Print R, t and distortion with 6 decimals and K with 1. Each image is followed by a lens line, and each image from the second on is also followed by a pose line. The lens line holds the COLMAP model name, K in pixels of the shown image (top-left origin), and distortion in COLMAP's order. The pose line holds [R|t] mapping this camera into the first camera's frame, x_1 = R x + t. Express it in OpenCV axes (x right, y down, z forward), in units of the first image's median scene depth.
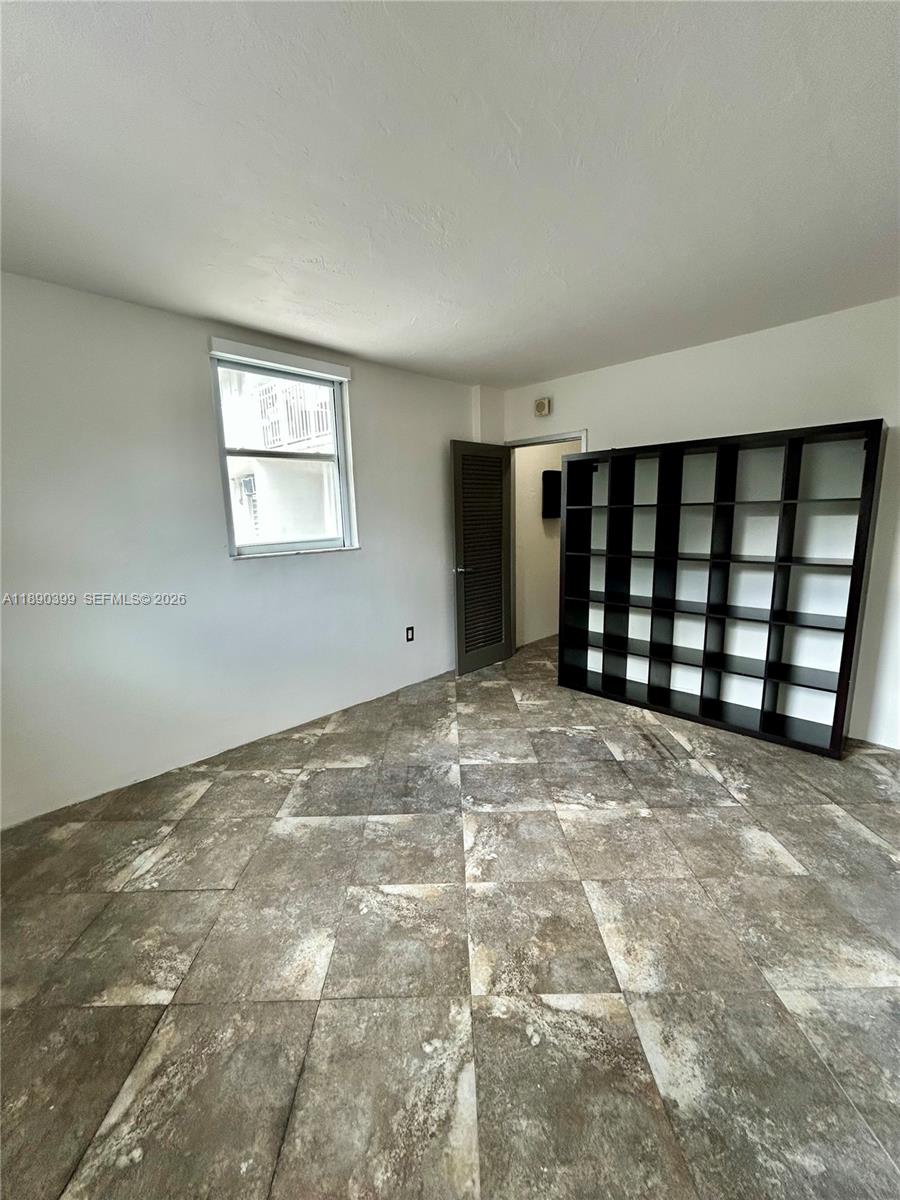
lens RADIAL K [[483.9, 0, 449.8], [0, 483.9, 598.0], [0, 0, 1]] dist [0.001075, -0.000512]
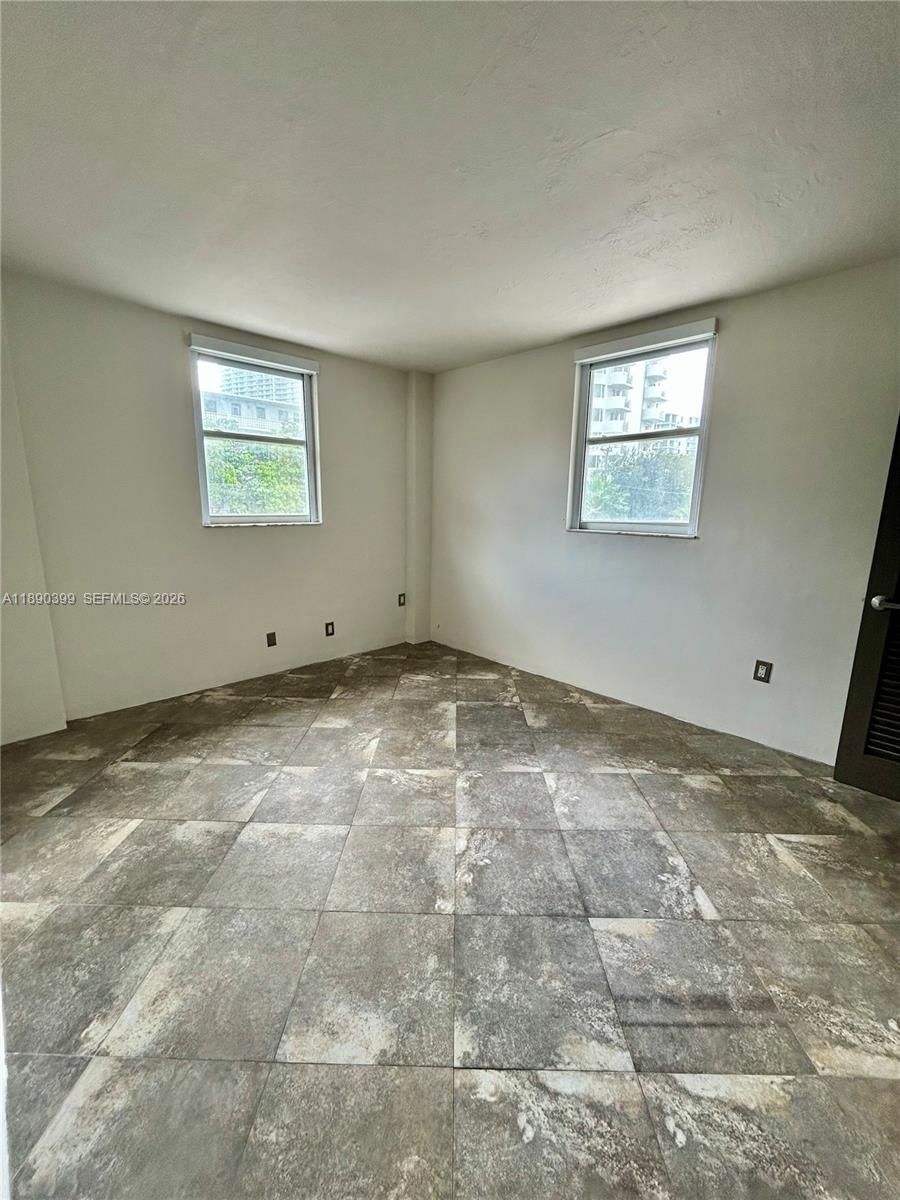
lens RADIAL K [[483.9, 0, 449.8], [0, 483.9, 598.0], [0, 0, 1]] dist [0.001075, -0.000512]
pose [[-0.021499, 0.216839, -0.975971, 0.973076], [-0.187592, 0.957983, 0.216975, -0.155177], [0.982012, 0.187749, 0.020082, 0.867815]]
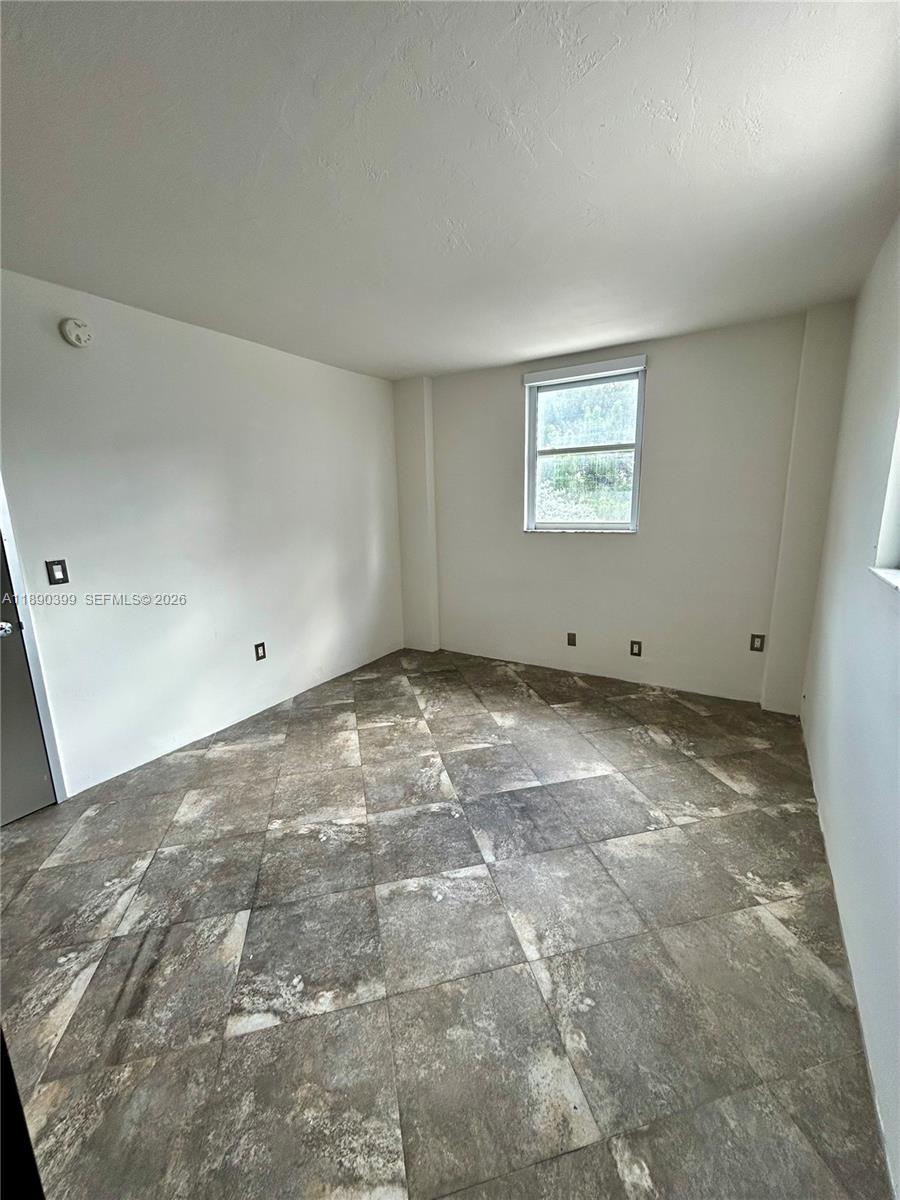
lens RADIAL K [[483.9, 0, 449.8], [0, 483.9, 598.0], [0, 0, 1]] dist [0.001075, -0.000512]
pose [[-0.973116, 0.091204, -0.211487, 0.215890], [0.007373, 0.930117, 0.367188, -0.326244], [0.230196, 0.355758, -0.905785, 1.730686]]
